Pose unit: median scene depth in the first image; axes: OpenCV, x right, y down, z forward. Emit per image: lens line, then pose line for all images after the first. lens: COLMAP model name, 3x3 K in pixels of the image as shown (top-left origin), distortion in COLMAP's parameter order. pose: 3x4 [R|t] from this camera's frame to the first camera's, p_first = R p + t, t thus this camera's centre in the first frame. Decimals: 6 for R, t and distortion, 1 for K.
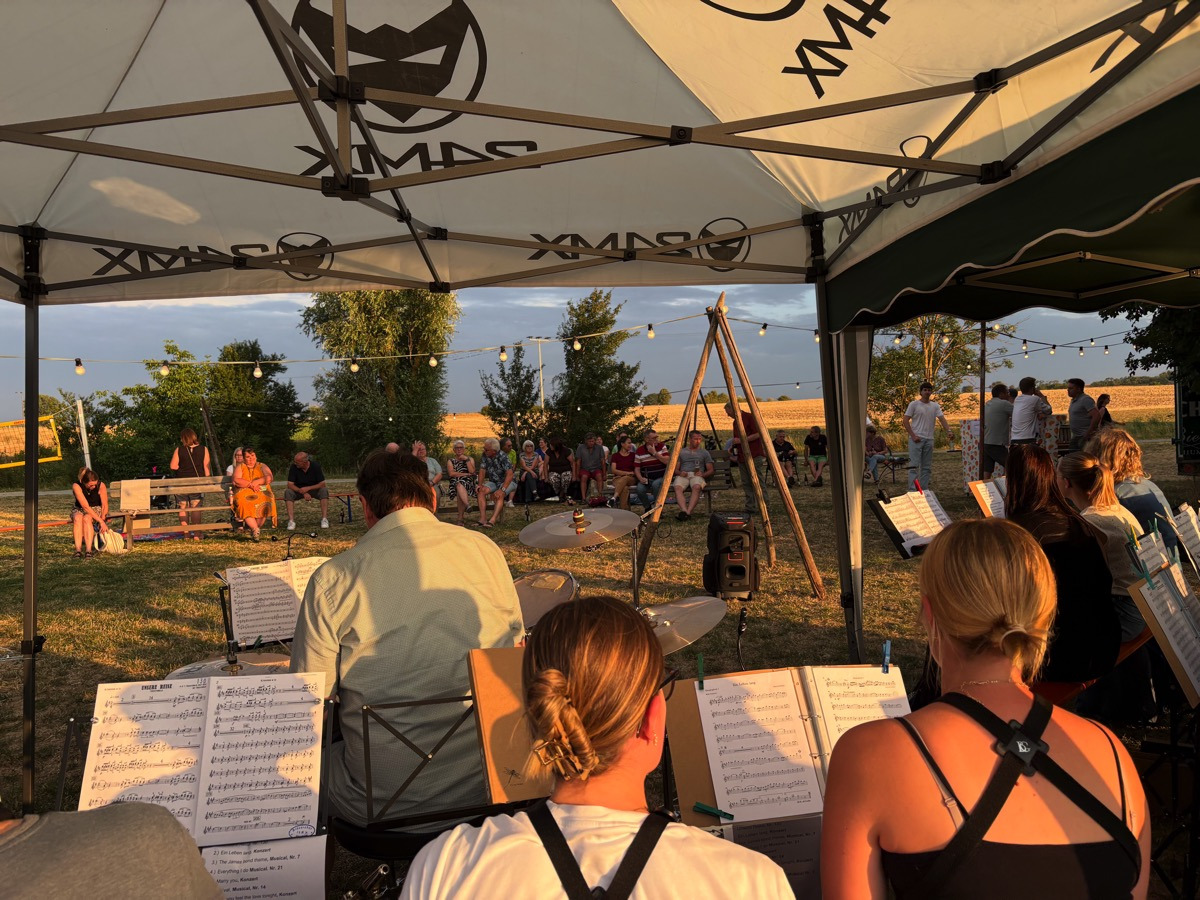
lens RADIAL K [[910.7, 0, 597.6], [0, 910.7, 460.9], [0, 0, 1]] dist [0.043658, -0.050245]
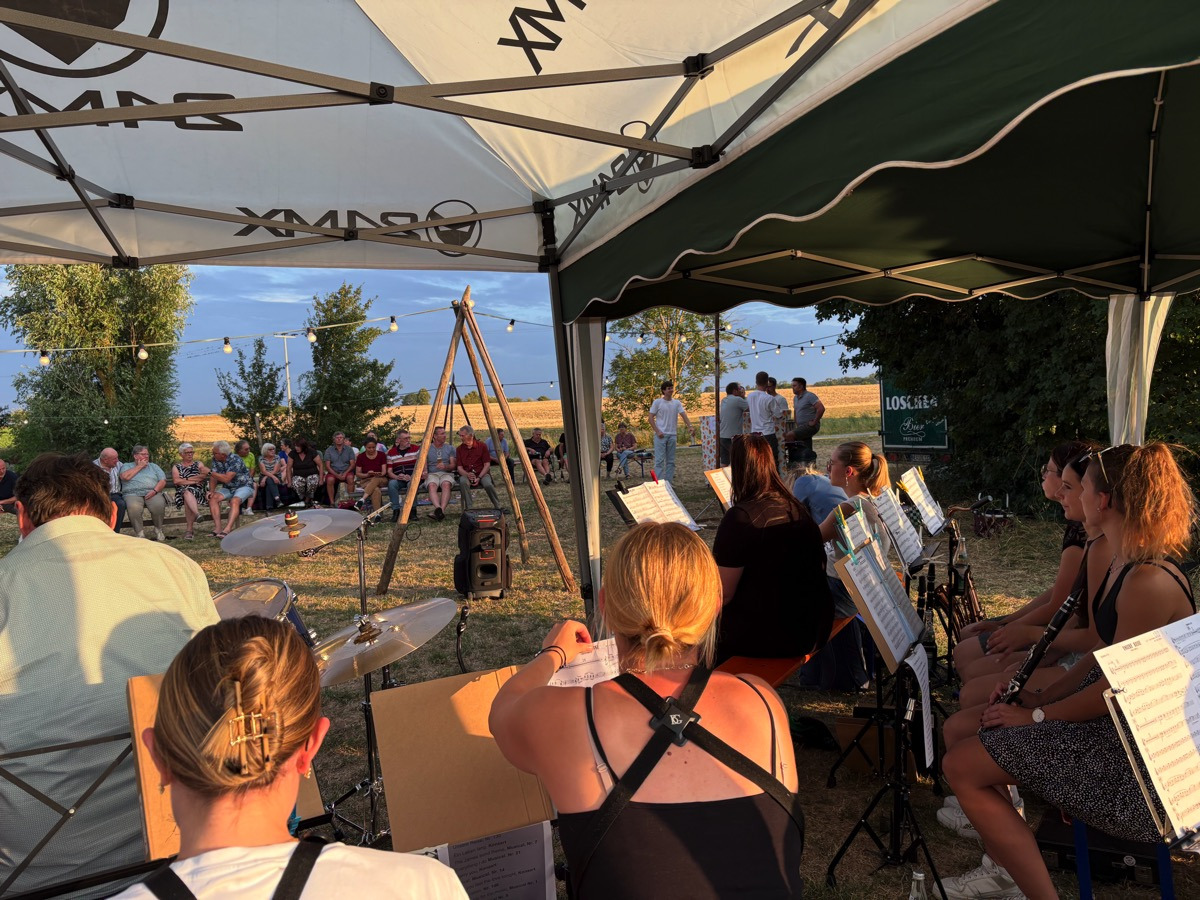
lens RADIAL K [[910.7, 0, 593.3], [0, 910.7, 461.1], [0, 0, 1]] dist [0.043658, -0.050245]
pose [[0.967767, -0.023167, 0.250779, 0.033743], [0.023336, 0.999725, 0.002300, 0.007944], [-0.250764, 0.003626, 0.968042, 0.037481]]
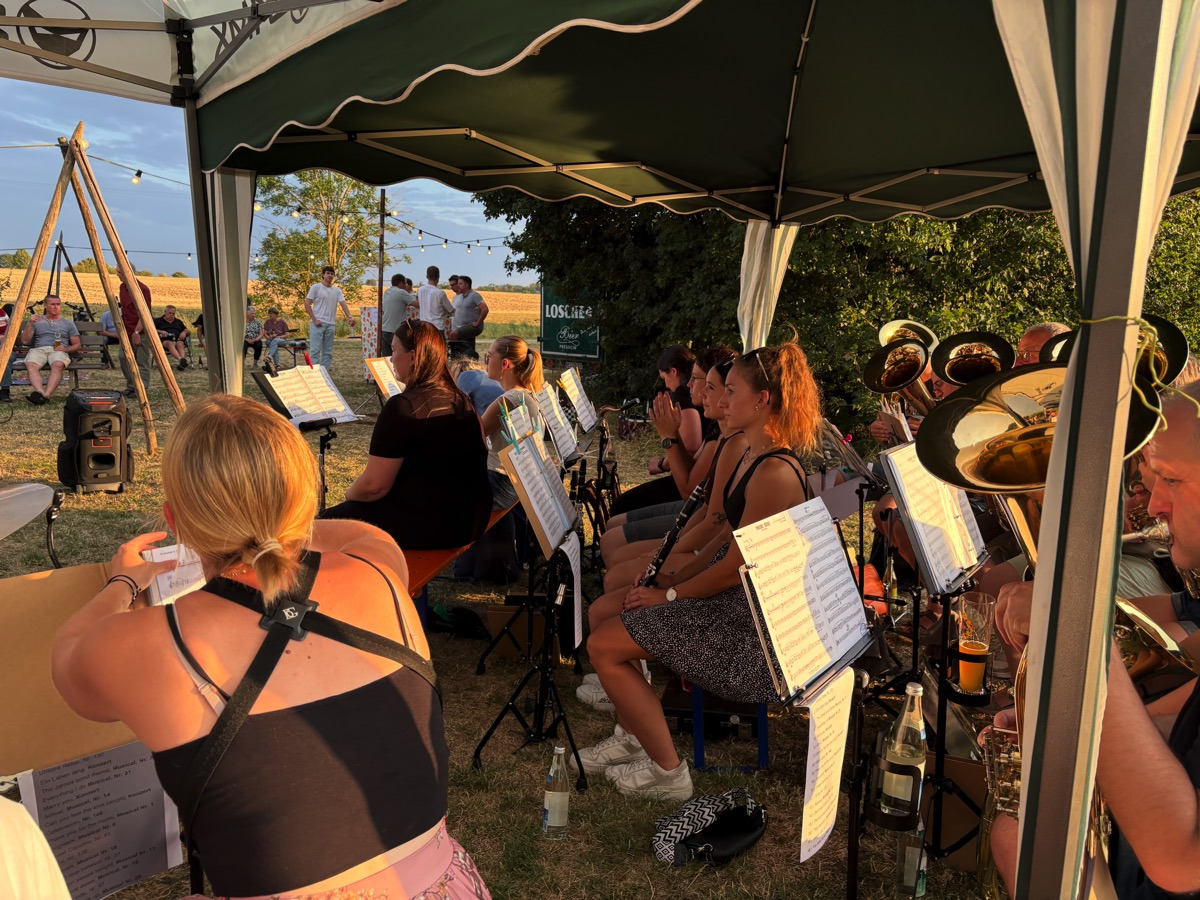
lens RADIAL K [[910.7, 0, 597.1], [0, 910.7, 451.3], [0, 0, 1]] dist [0.043658, -0.050245]
pose [[0.810768, -0.025582, 0.584808, 0.045312], [-0.038203, 0.994602, 0.096473, 0.022535], [-0.584119, -0.100559, 0.805415, 0.072543]]
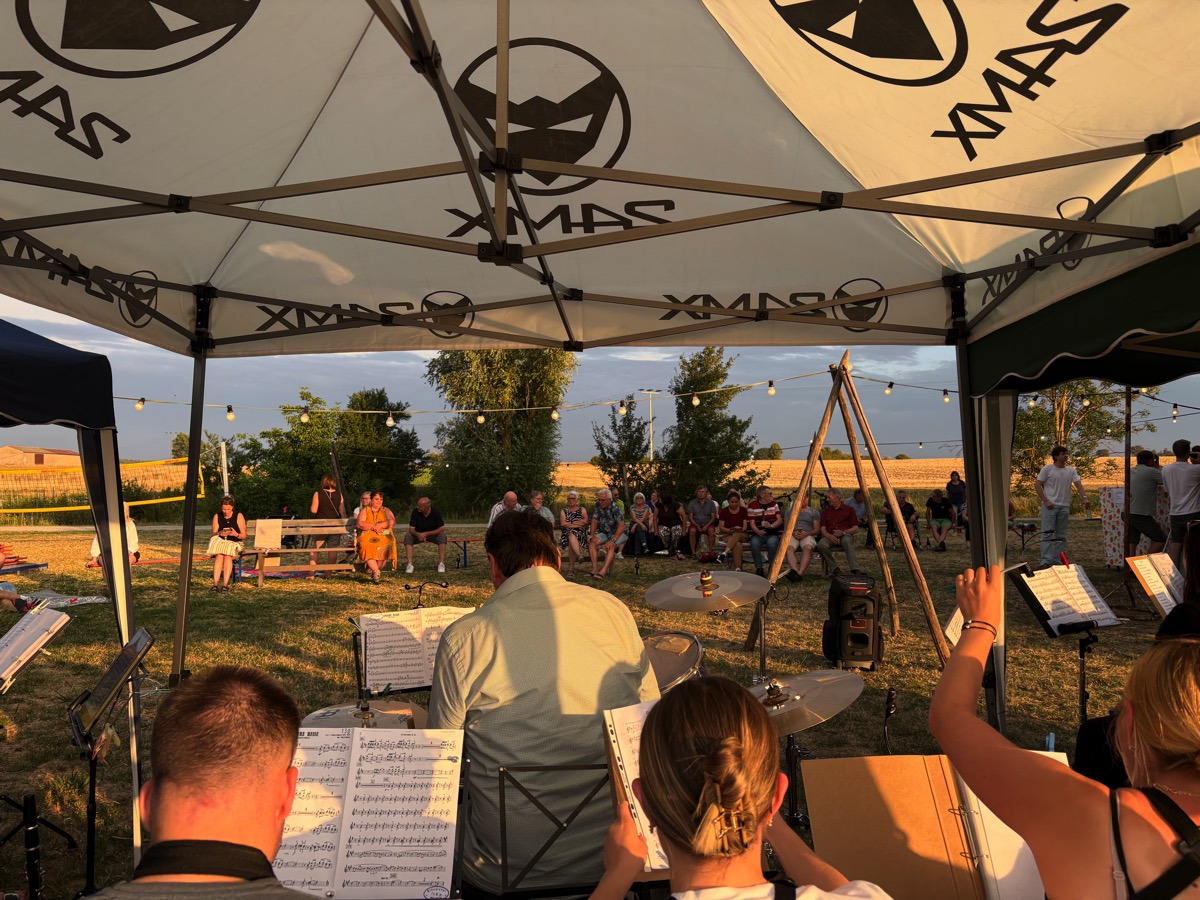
lens RADIAL K [[910.7, 0, 590.7], [0, 910.7, 449.9], [0, 0, 1]] dist [0.043658, -0.050245]
pose [[0.991807, 0.027457, -0.124758, -0.021288], [-0.035867, 0.997196, -0.065673, -0.006723], [0.122605, 0.069610, 0.990011, 0.002642]]
